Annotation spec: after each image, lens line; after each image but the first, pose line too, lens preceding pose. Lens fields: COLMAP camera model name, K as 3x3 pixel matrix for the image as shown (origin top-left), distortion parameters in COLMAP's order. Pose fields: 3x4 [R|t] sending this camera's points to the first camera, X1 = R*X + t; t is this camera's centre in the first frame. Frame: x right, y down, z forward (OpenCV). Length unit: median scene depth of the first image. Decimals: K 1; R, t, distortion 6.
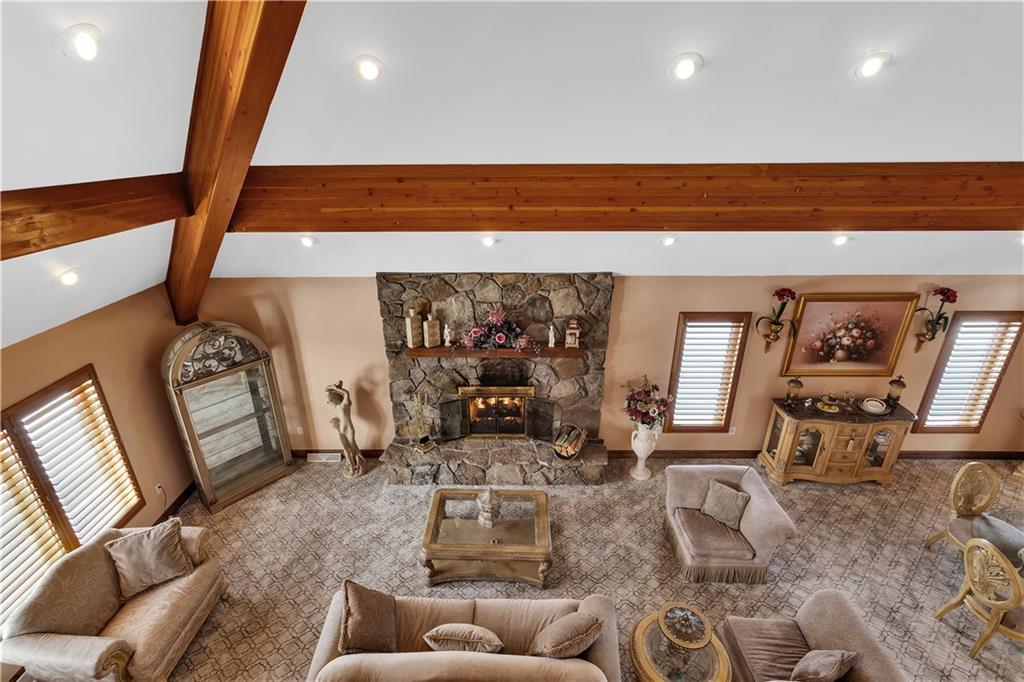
lens RADIAL K [[479.4, 0, 505.1], [0, 479.4, 344.8], [0, 0, 1]] dist [0.004743, 0.000877]
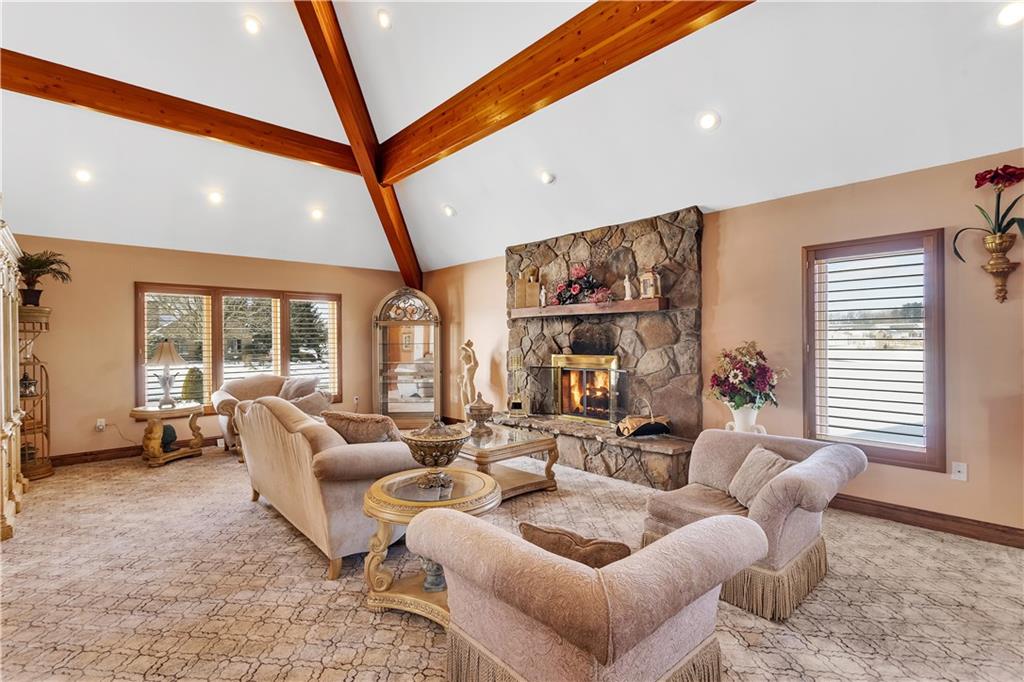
lens RADIAL K [[479.4, 0, 510.6], [0, 479.4, 342.8], [0, 0, 1]] dist [0.004743, 0.000877]
pose [[0.679627, 0.000944, -0.733557, 0.581649], [-0.287212, 0.920506, -0.264912, 0.361084], [0.674993, 0.390728, 0.625872, 0.331388]]
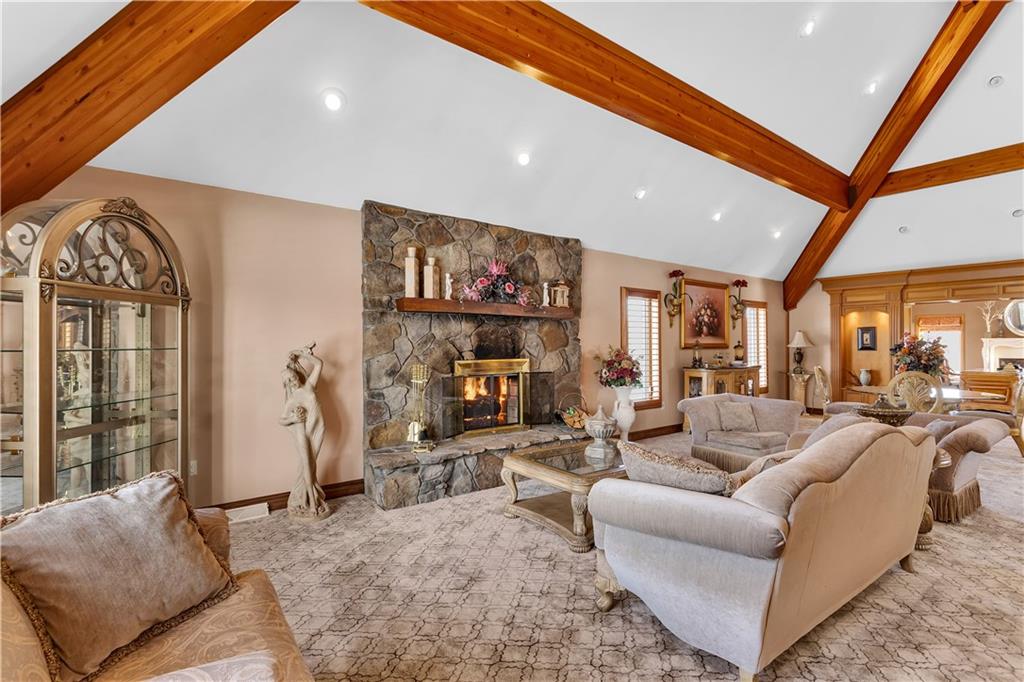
lens RADIAL K [[479.4, 0, 505.7], [0, 479.4, 341.7], [0, 0, 1]] dist [0.004743, 0.000877]
pose [[0.796958, 0.003988, 0.604022, -0.525276], [0.236006, 0.918435, -0.317456, 0.341040], [-0.556021, 0.395552, 0.731013, 0.374247]]
